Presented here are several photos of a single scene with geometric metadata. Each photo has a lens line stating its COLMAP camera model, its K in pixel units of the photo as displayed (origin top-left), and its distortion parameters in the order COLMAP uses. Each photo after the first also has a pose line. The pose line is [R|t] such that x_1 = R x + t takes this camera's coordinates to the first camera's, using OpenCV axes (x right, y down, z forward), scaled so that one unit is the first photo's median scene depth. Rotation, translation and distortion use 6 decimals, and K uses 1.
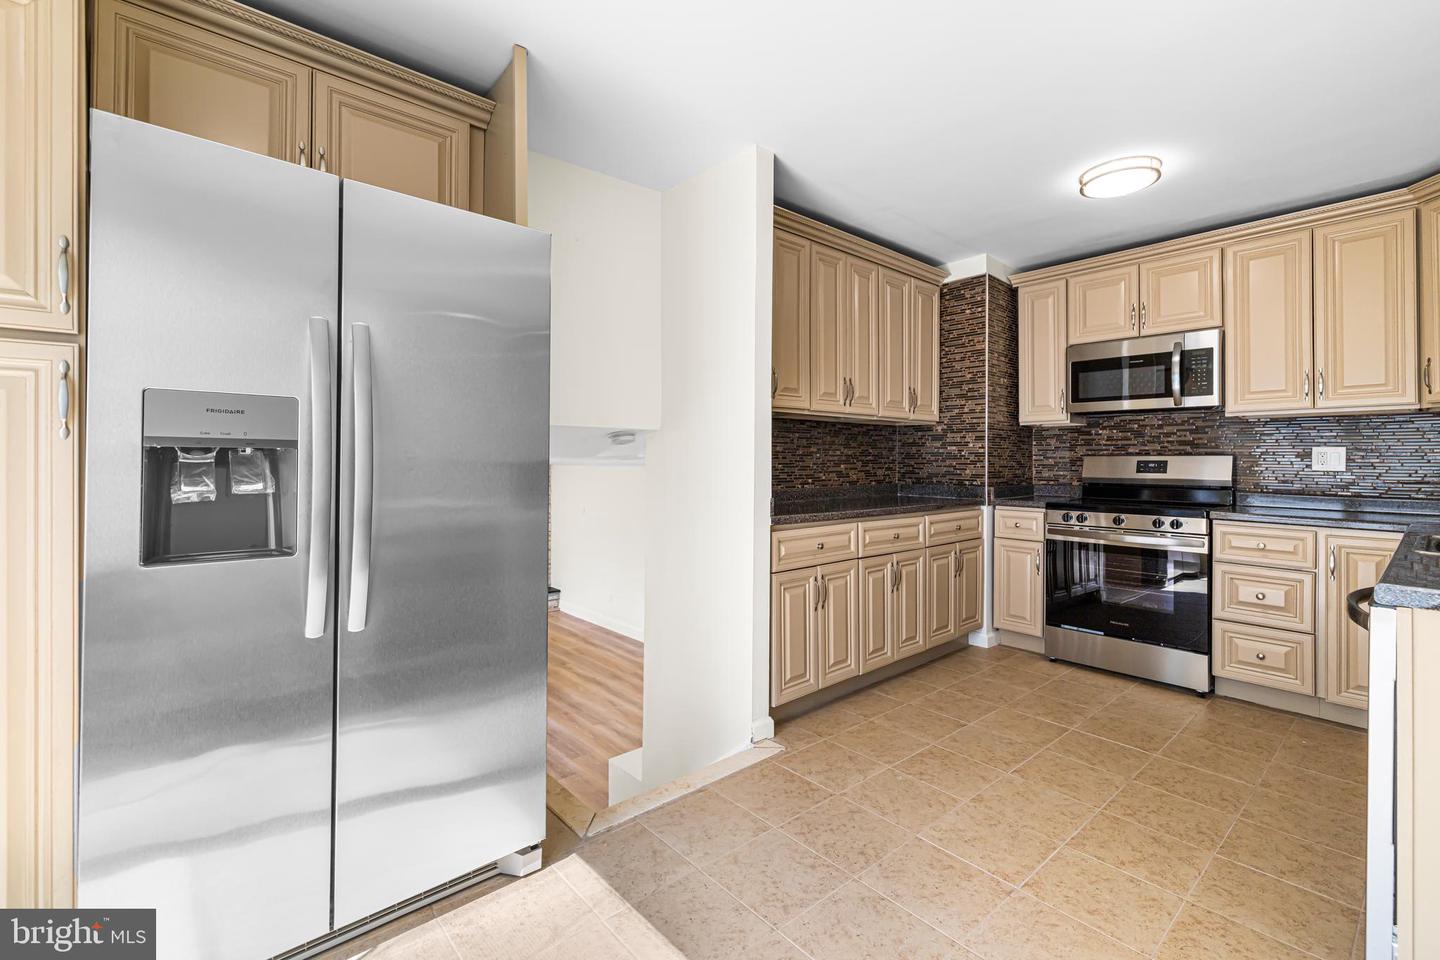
lens RADIAL K [[640.5, 0, 717.8], [0, 640.5, 455.2], [0, 0, 1]] dist [0.005705, 0.001299]
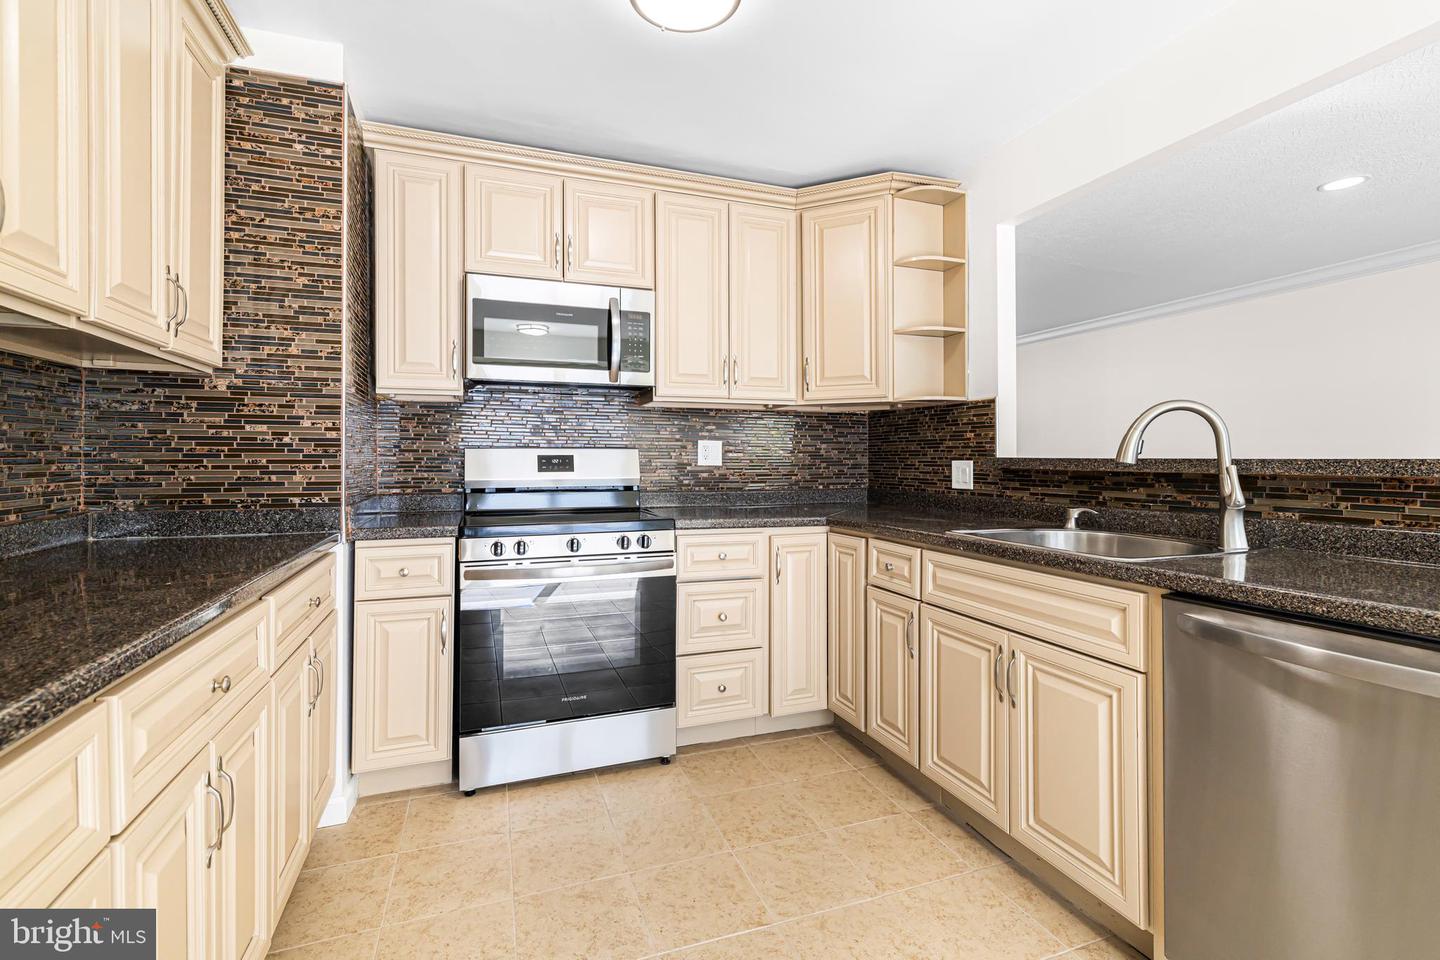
lens RADIAL K [[632.1, 0, 724.2], [0, 632.1, 457.9], [0, 0, 1]] dist [0.001096, -0.000043]
pose [[0.355953, -0.002800, 0.934500, 0.059367], [-0.005042, 0.999975, 0.004916, 0.007041], [-0.934490, -0.006461, 0.355930, 0.549015]]
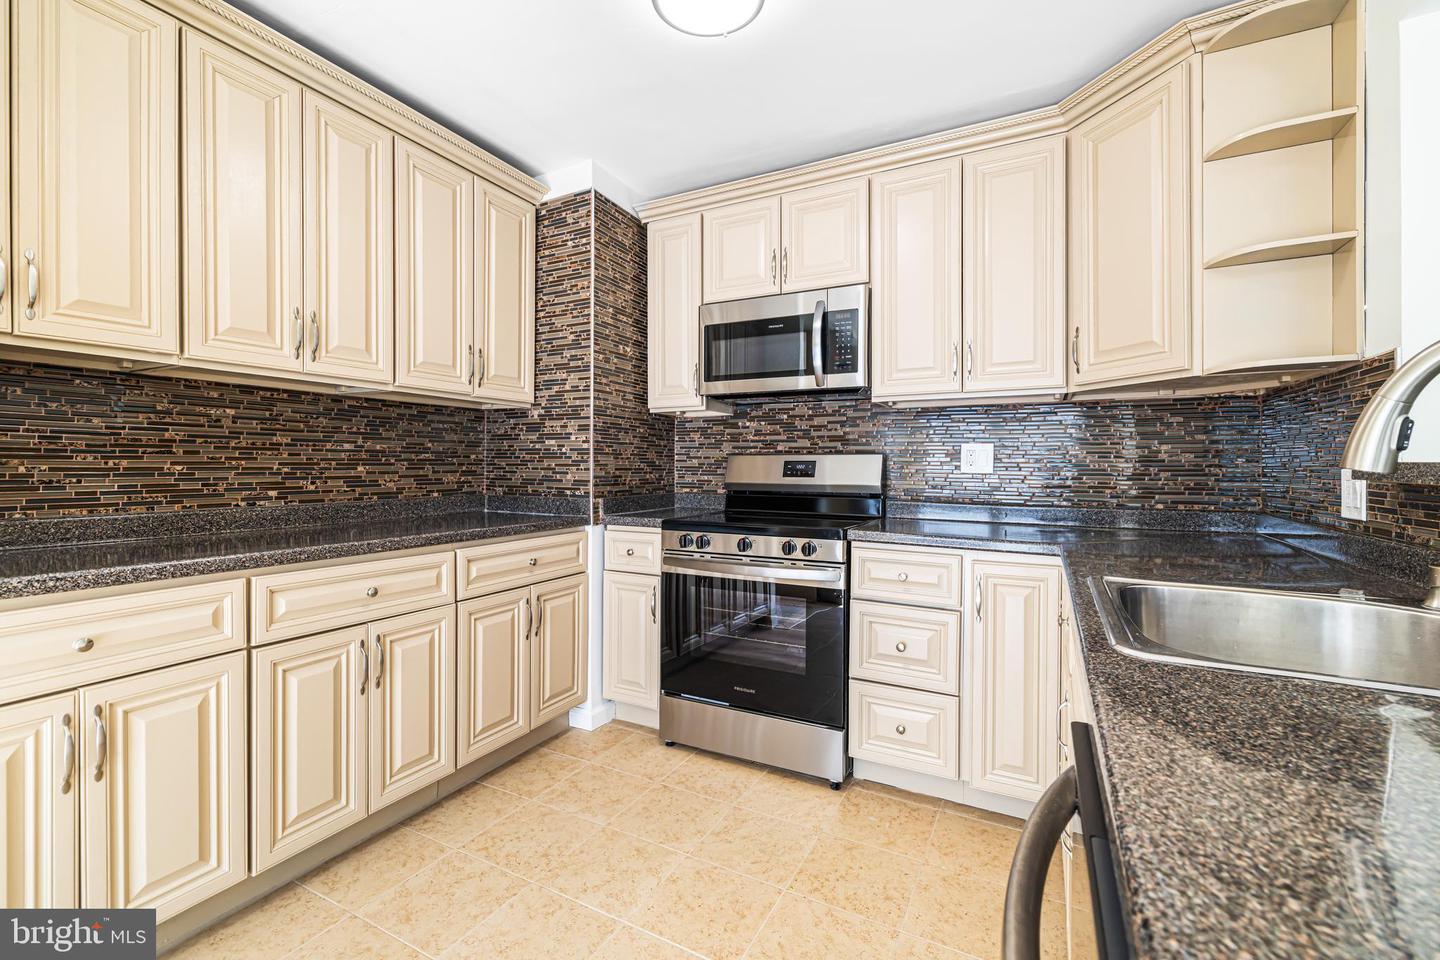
lens RADIAL K [[631.4, 0, 718.2], [0, 631.4, 466.6], [0, 0, 1]] dist [0.000424, 0.000370]
pose [[0.933955, 0.000670, 0.357391, 0.308273], [-0.003938, 0.999957, 0.008415, 0.009188], [-0.357370, -0.009266, 0.933917, 0.320610]]
